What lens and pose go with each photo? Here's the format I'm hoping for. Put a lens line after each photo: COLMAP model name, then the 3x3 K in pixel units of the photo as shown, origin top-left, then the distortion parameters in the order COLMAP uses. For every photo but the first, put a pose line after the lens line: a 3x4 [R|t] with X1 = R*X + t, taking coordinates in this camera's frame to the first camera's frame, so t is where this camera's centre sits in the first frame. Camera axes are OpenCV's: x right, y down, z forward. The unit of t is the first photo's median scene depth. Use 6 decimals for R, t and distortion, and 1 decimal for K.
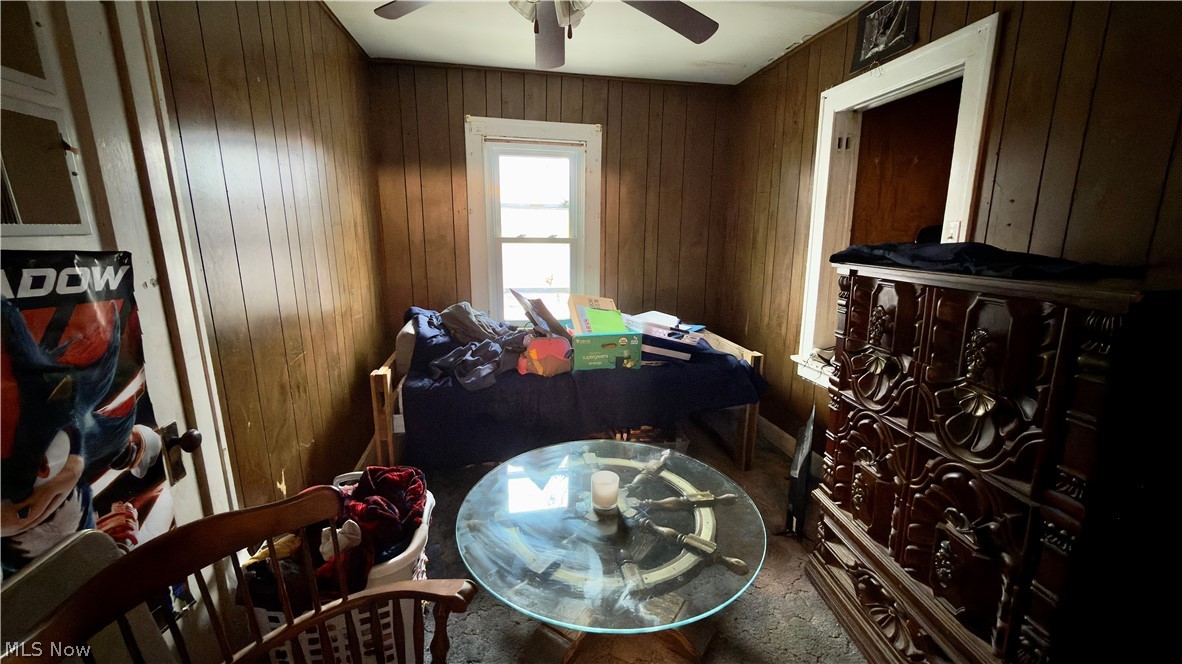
lens RADIAL K [[468.8, 0, 592.2], [0, 468.8, 332.5], [0, 0, 1]] dist [-0.000824, 0.000062]
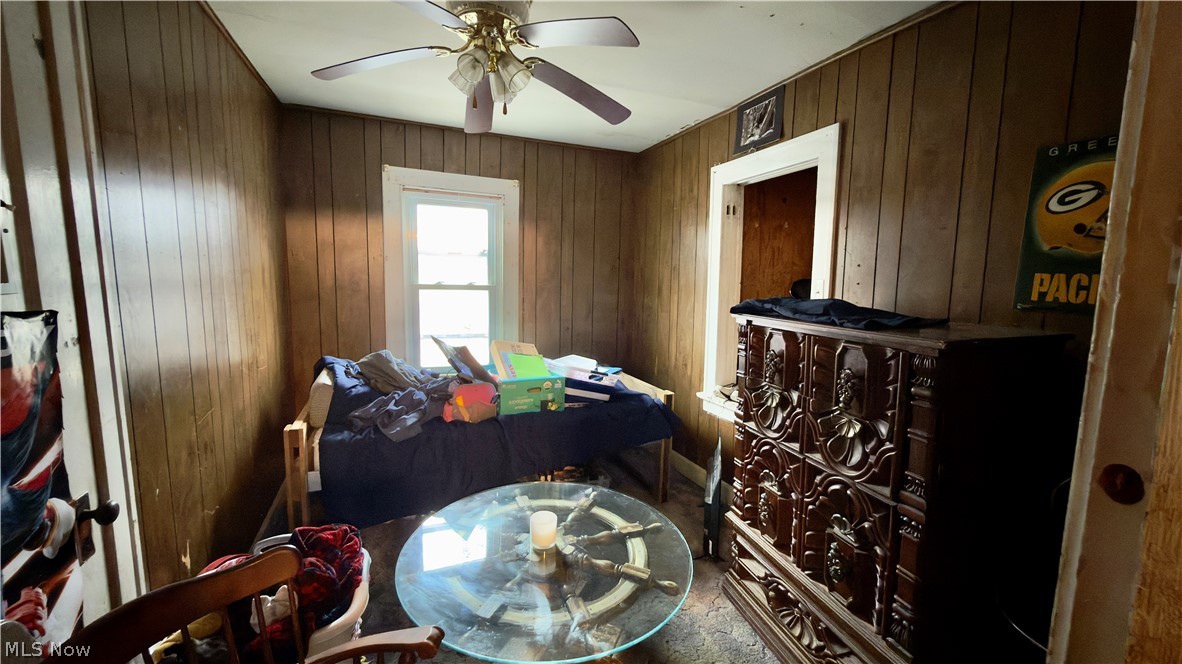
lens RADIAL K [[468.8, 0, 591.4], [0, 468.8, 331.2], [0, 0, 1]] dist [-0.000824, 0.000062]
pose [[0.979218, -0.009947, 0.202568, -0.076077], [0.028144, 0.995798, -0.087149, -0.011111], [-0.200849, 0.091039, 0.975383, -0.081111]]
